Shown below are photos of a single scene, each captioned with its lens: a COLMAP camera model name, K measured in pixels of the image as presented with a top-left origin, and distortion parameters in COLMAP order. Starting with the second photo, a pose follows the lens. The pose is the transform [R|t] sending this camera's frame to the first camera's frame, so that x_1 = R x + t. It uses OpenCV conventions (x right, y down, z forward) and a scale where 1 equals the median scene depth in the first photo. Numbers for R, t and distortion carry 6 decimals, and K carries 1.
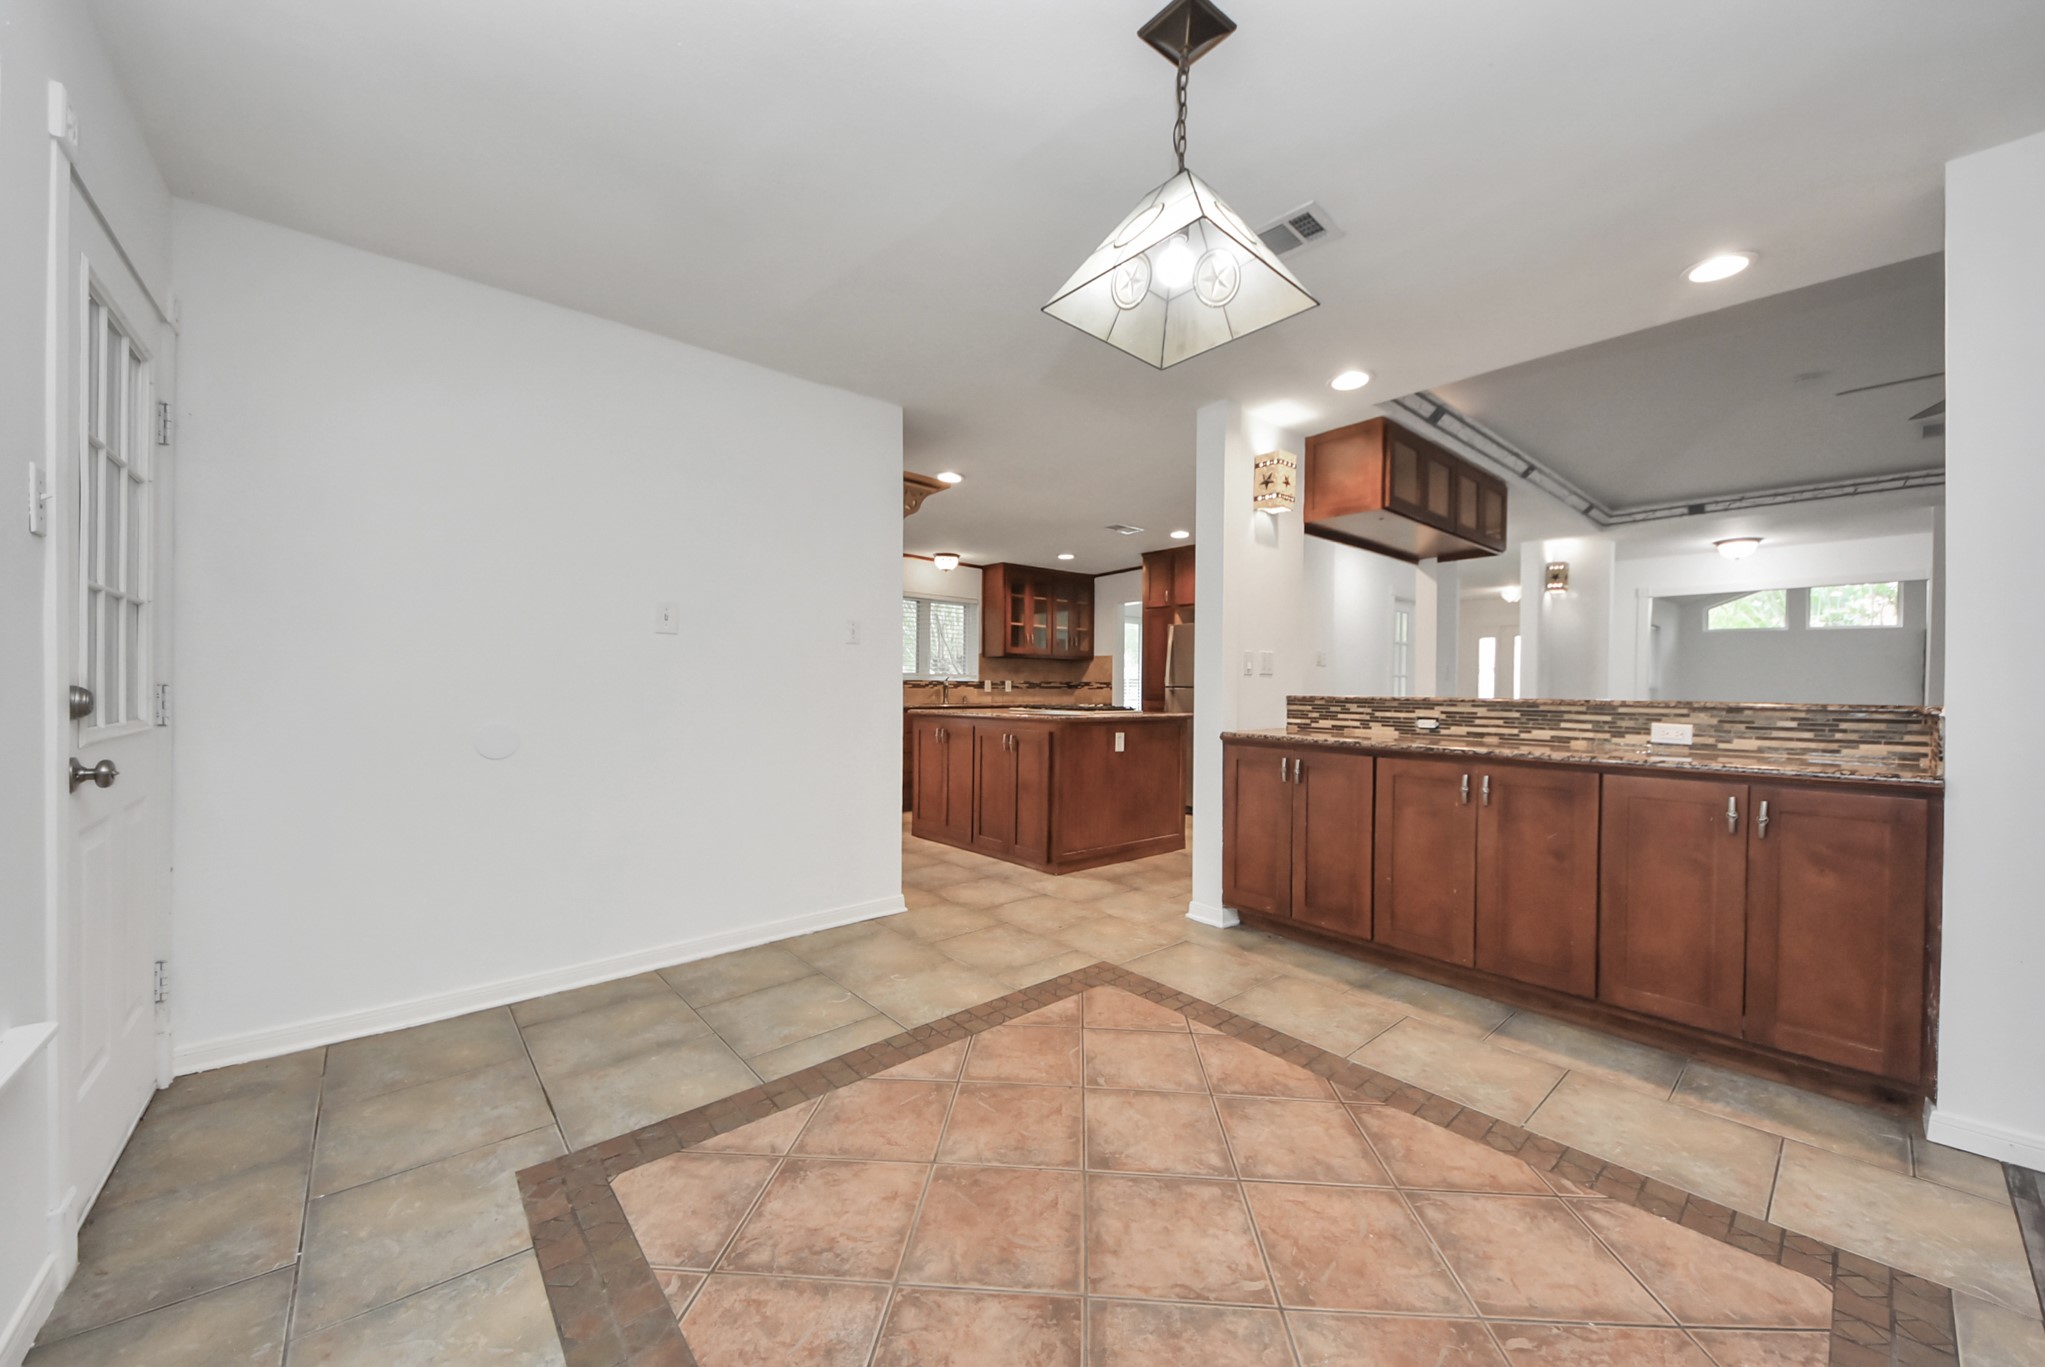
lens RADIAL K [[736.7, 0, 1034.1], [0, 736.7, 693.7], [0, 0, 1]] dist [0.054872, -0.028346]
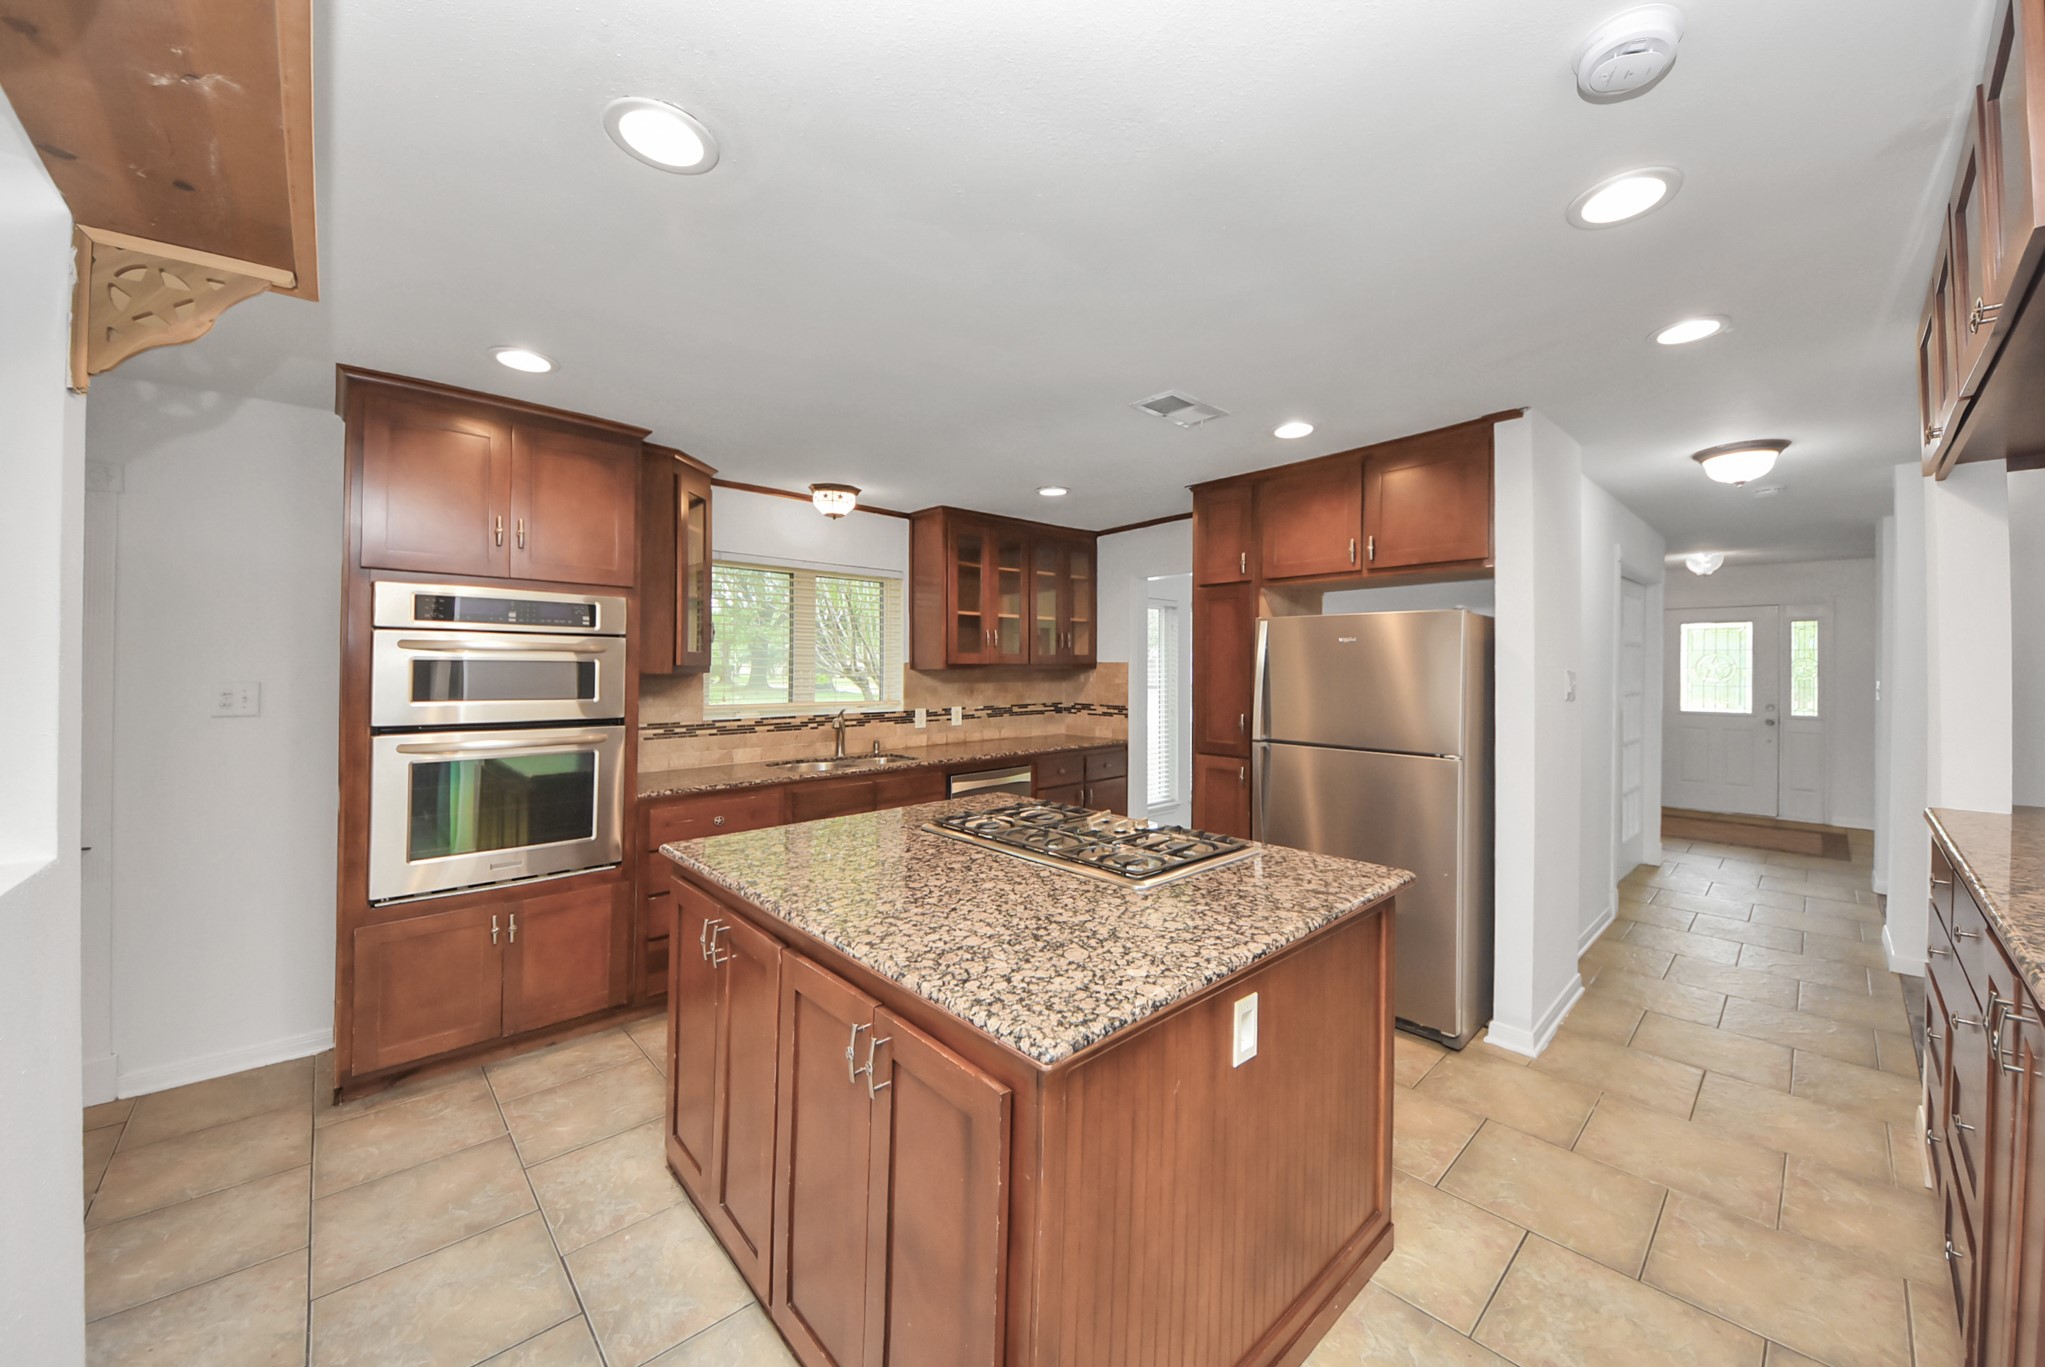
lens RADIAL K [[734.2, 0, 1026.9], [0, 734.2, 679.6], [0, 0, 1]] dist [0.031985, -0.019828]
pose [[0.999849, -0.006499, 0.016140, 0.030978], [0.006263, 0.999874, 0.014587, -0.115589], [-0.016233, -0.014483, 0.999763, 0.967455]]
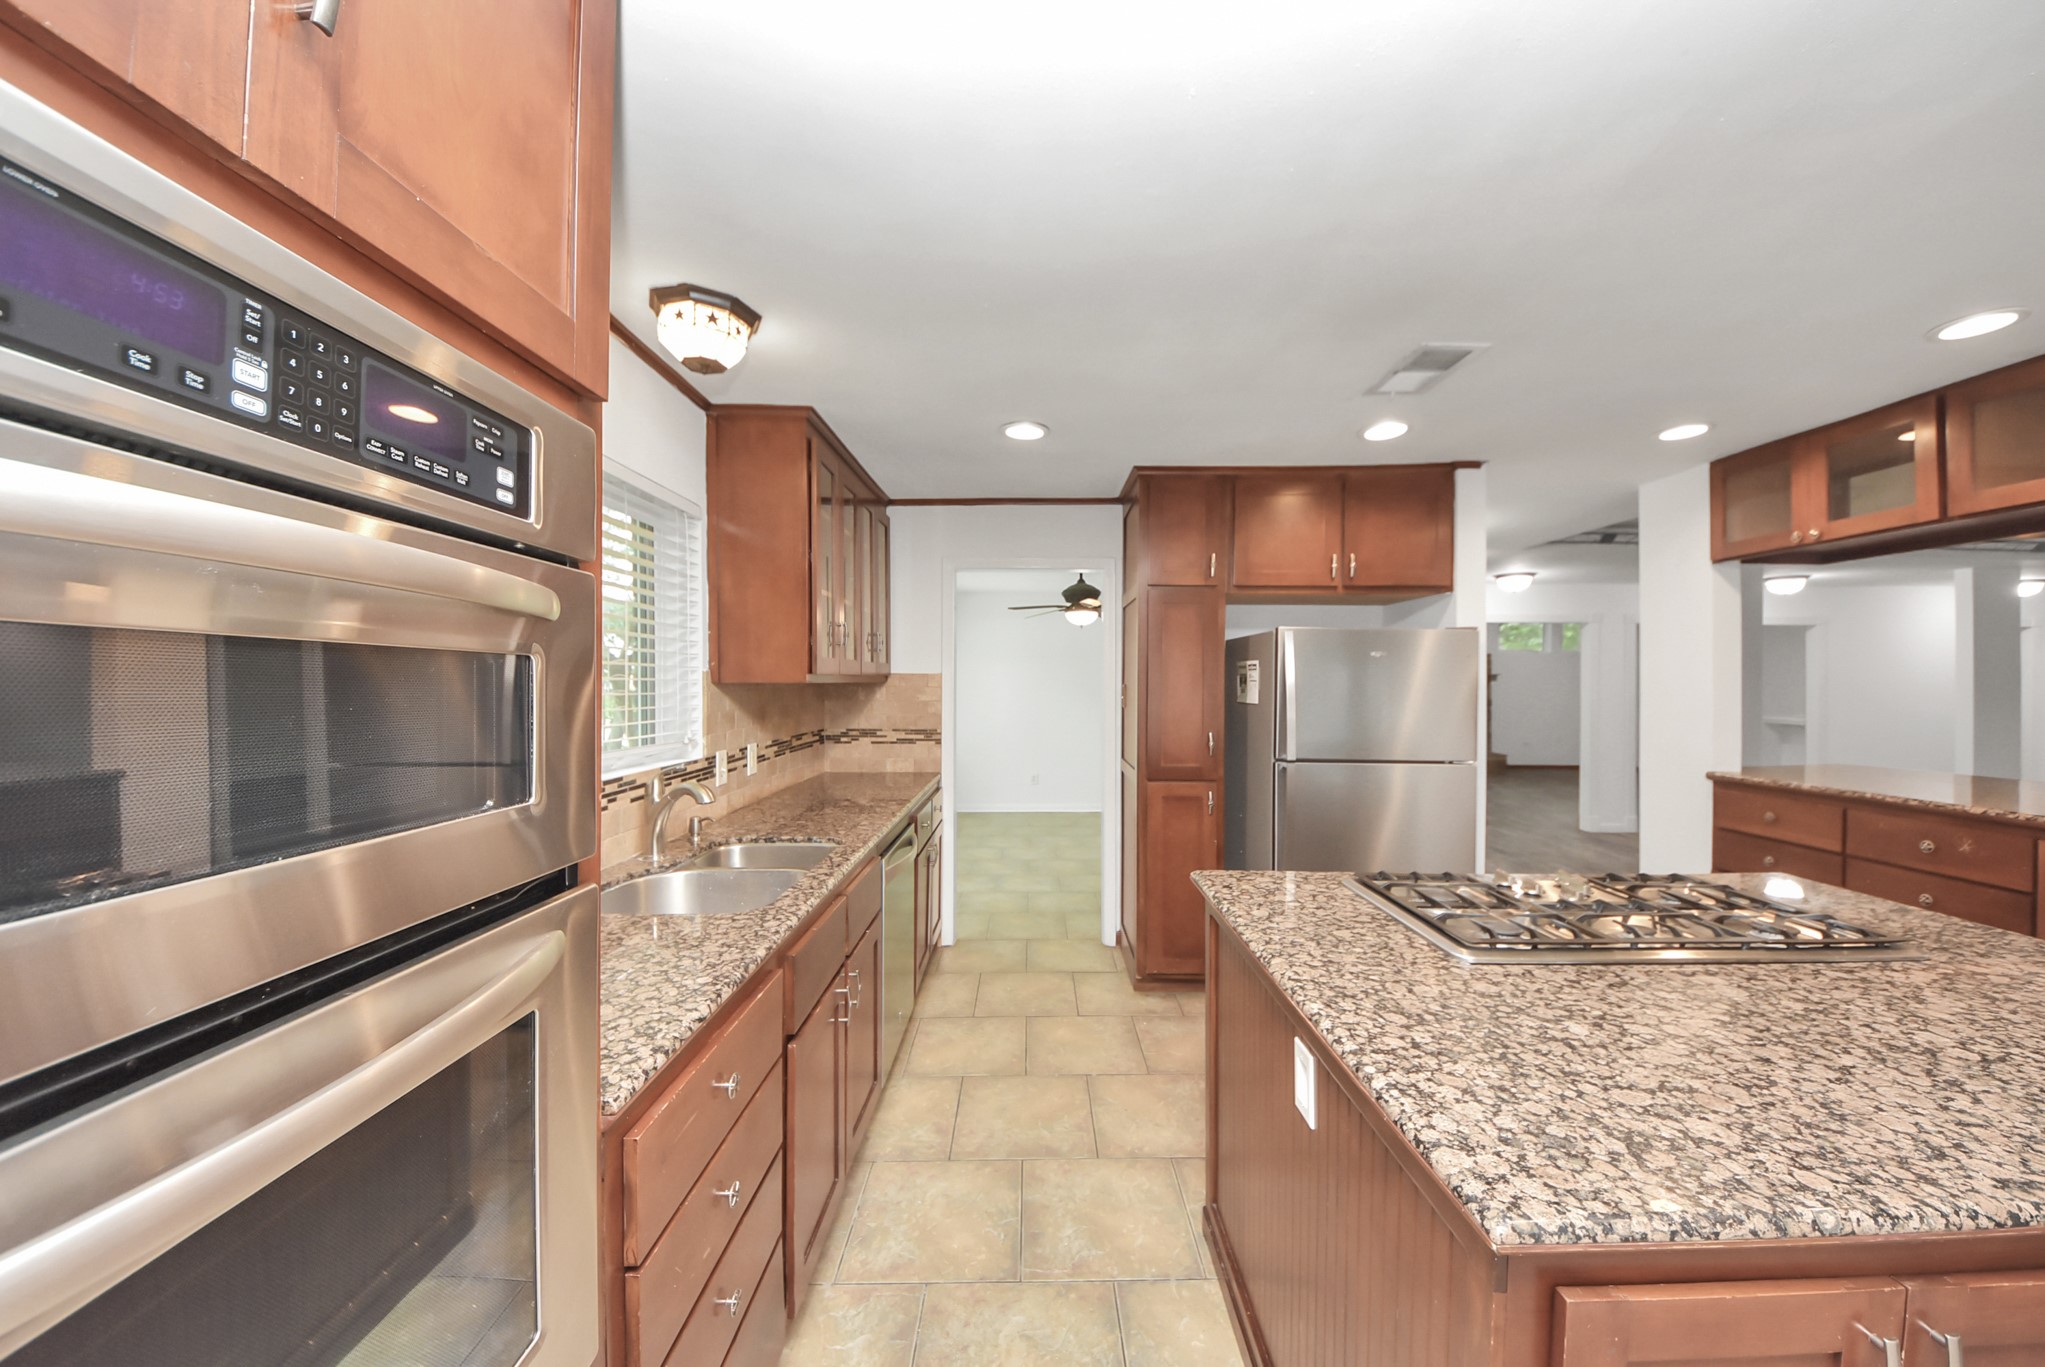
lens RADIAL K [[736.7, 0, 1034.1], [0, 736.7, 693.7], [0, 0, 1]] dist [0.054872, -0.028346]
pose [[0.656757, -0.016197, 0.753928, -0.525621], [0.000656, 0.999781, 0.020908, -0.119874], [-0.754102, -0.013237, 0.656624, 1.576977]]
